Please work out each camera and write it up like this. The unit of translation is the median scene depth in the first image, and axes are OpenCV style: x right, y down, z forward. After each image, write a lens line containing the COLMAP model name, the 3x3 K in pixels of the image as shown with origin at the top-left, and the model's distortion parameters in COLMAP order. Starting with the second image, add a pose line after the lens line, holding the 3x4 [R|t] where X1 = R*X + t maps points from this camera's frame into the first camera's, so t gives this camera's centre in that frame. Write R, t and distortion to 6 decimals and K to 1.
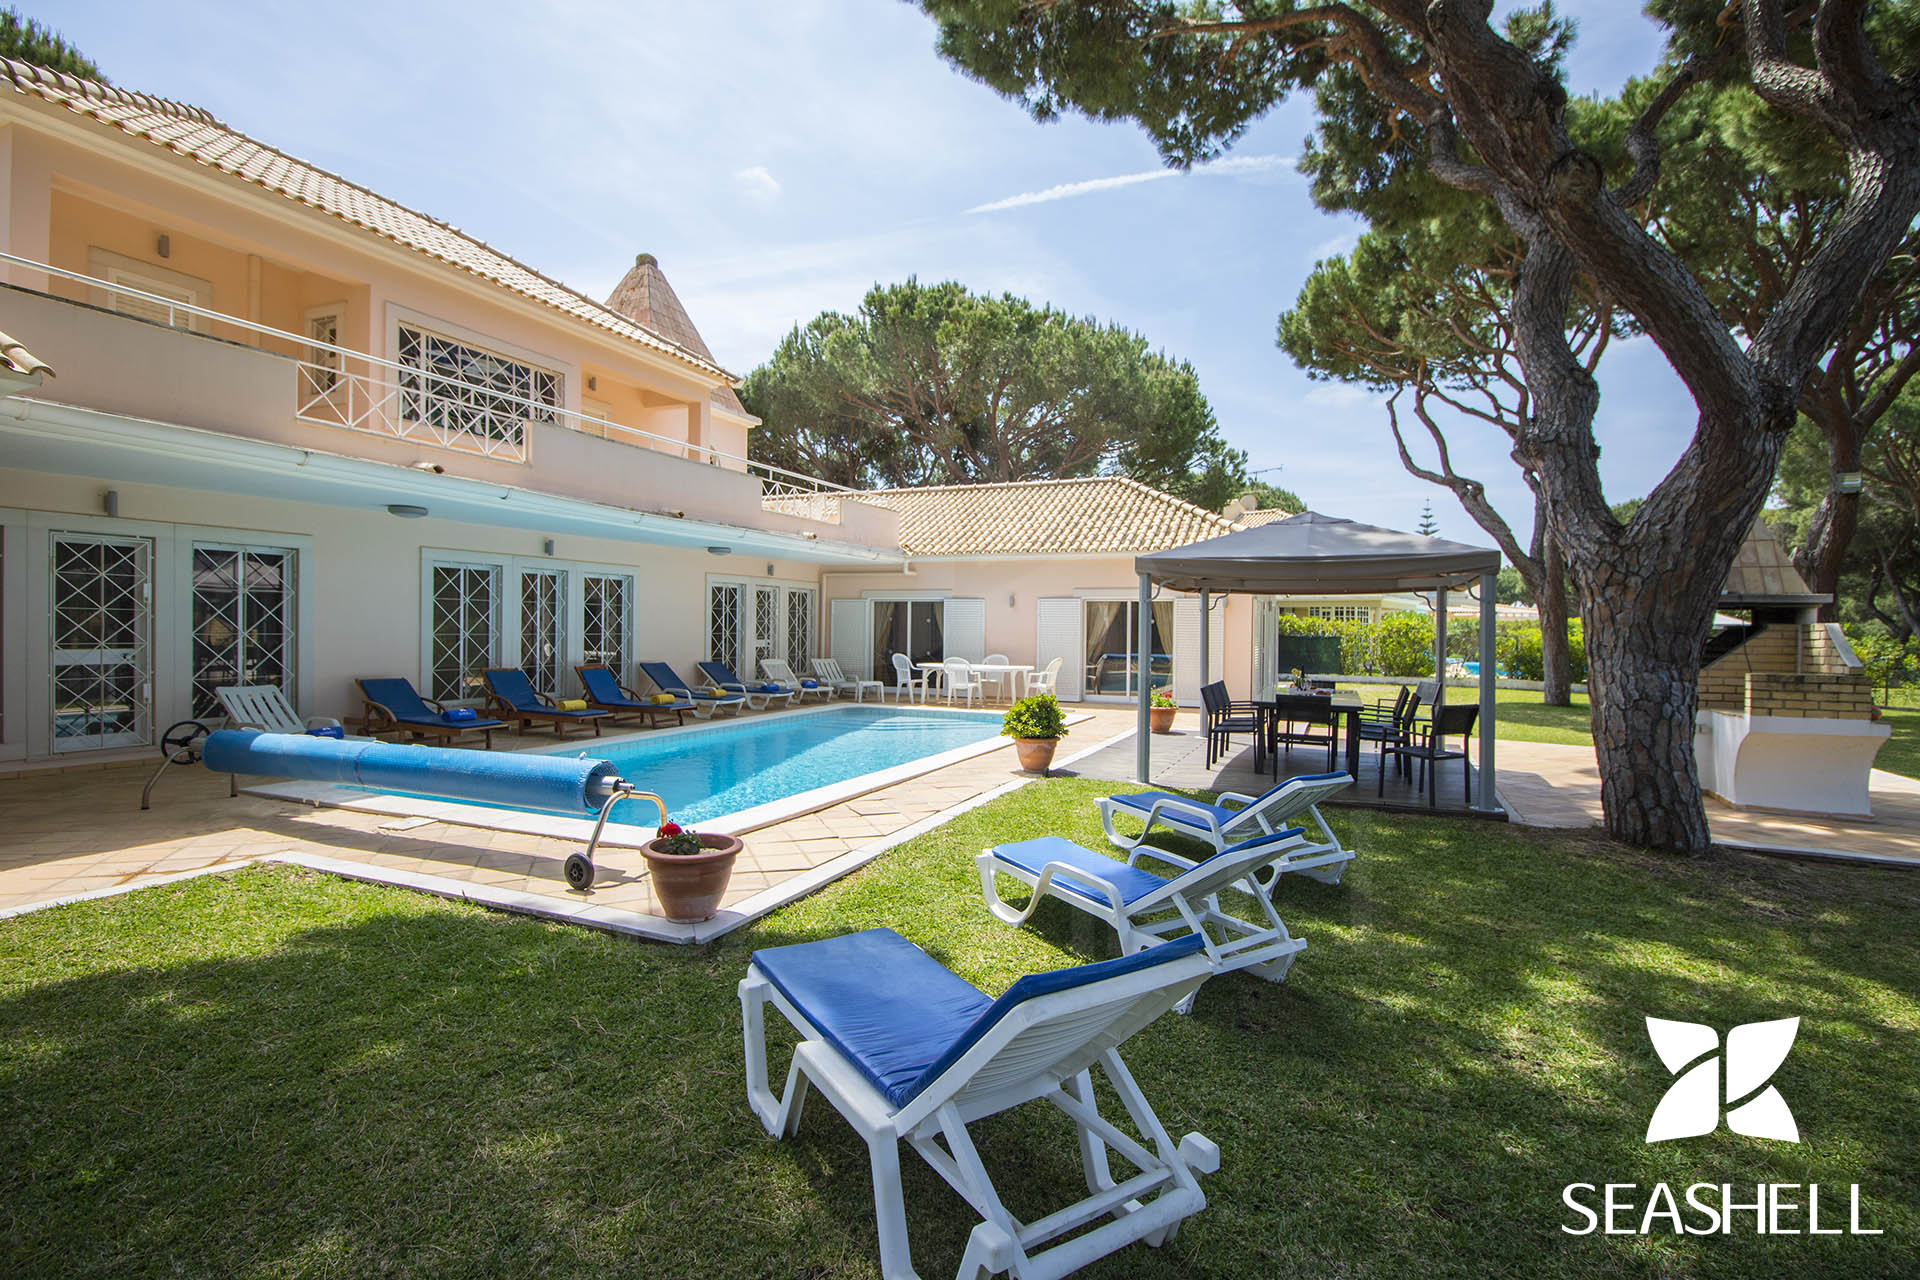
lens RADIAL K [[910.0, 0, 988.0], [0, 910.0, 640.8], [0, 0, 1]] dist [-0.011241, -0.007515]
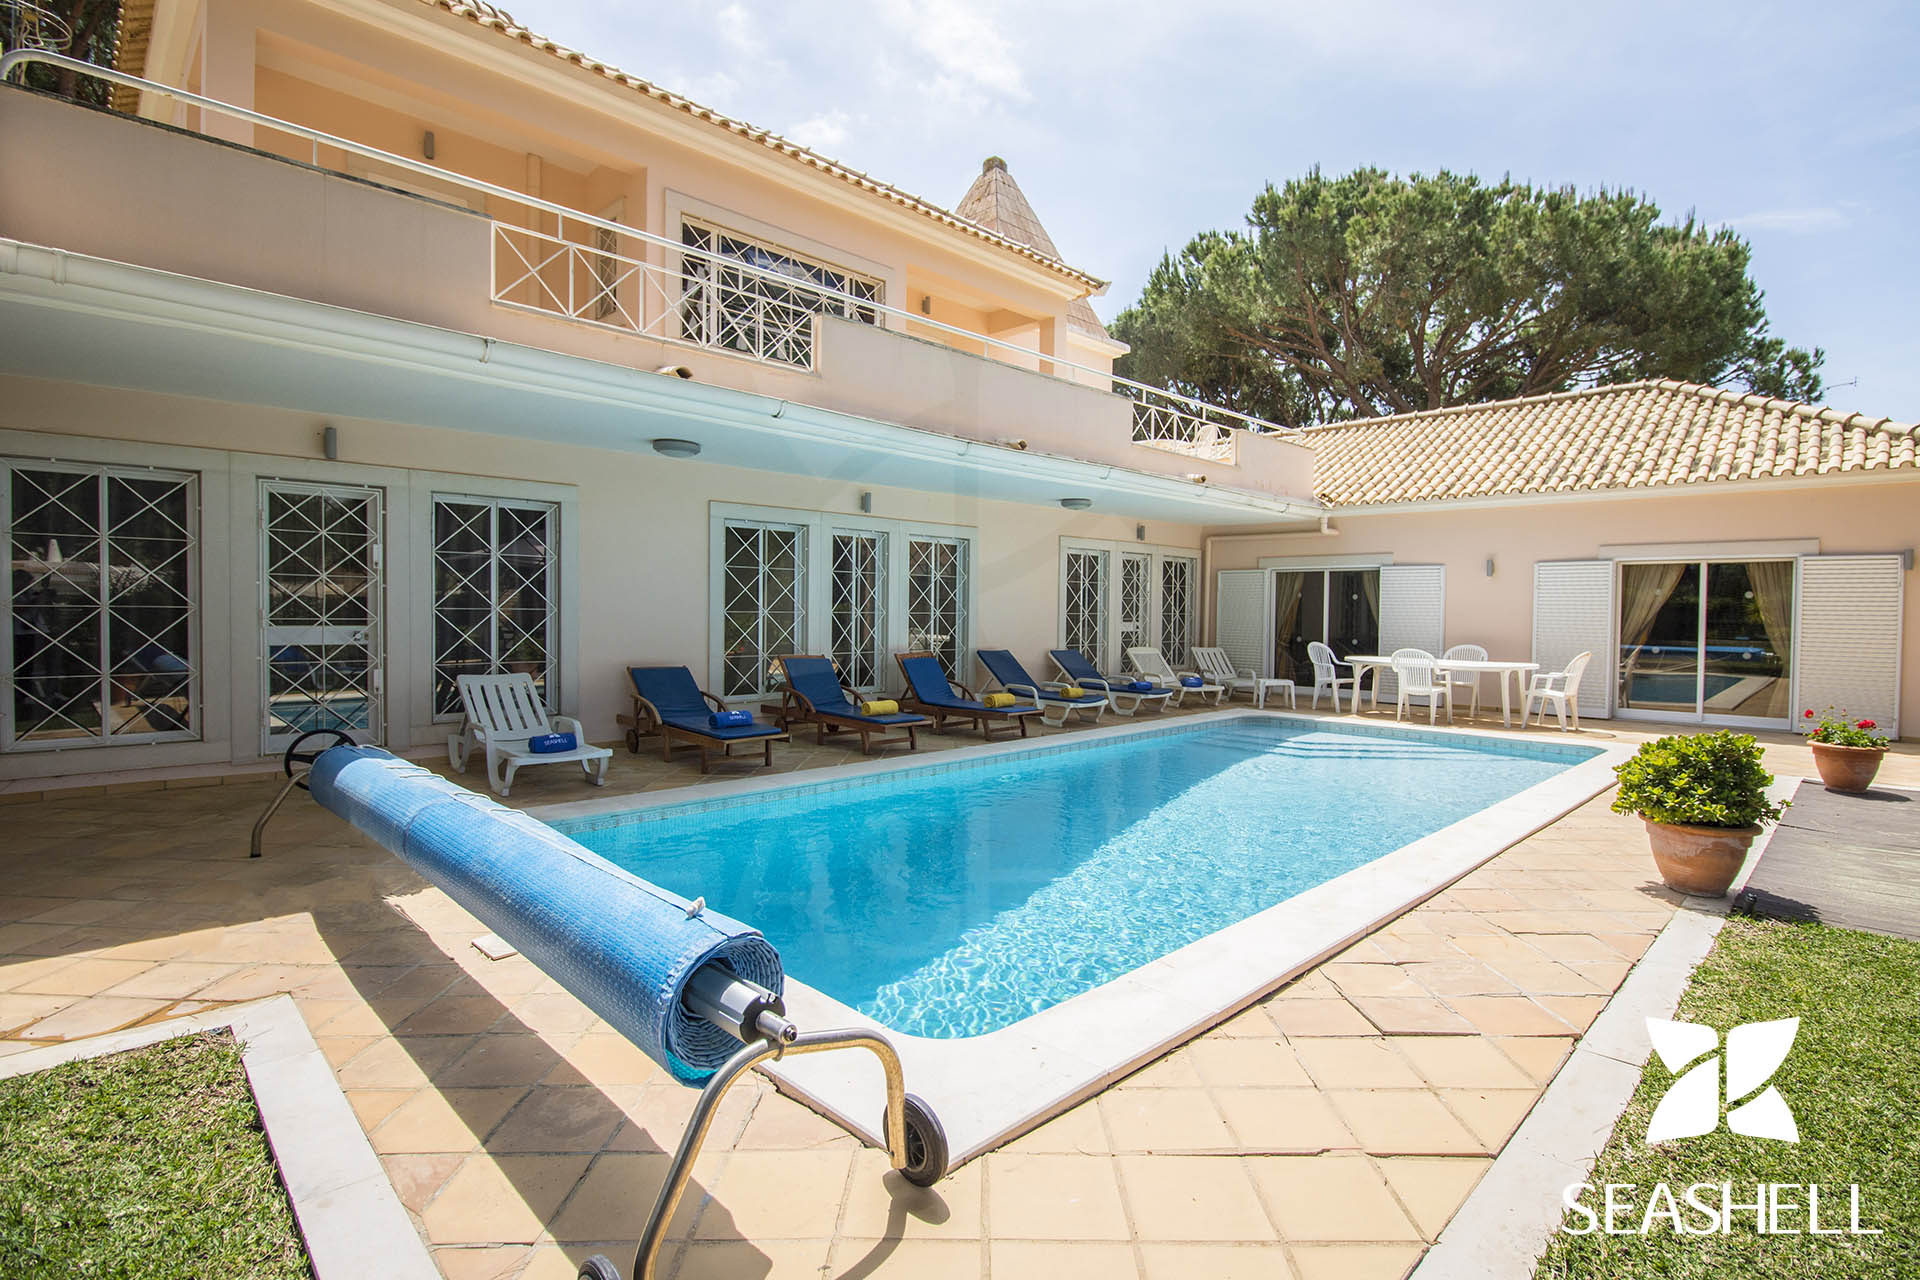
lens RADIAL K [[910.0, 0, 975.5], [0, 910.0, 635.1], [0, 0, 1]] dist [-0.011241, -0.007515]
pose [[0.919849, 0.009379, -0.392161, -0.067487], [-0.005917, 0.999932, 0.010037, 0.003027], [0.392229, -0.006912, 0.919842, 0.243640]]
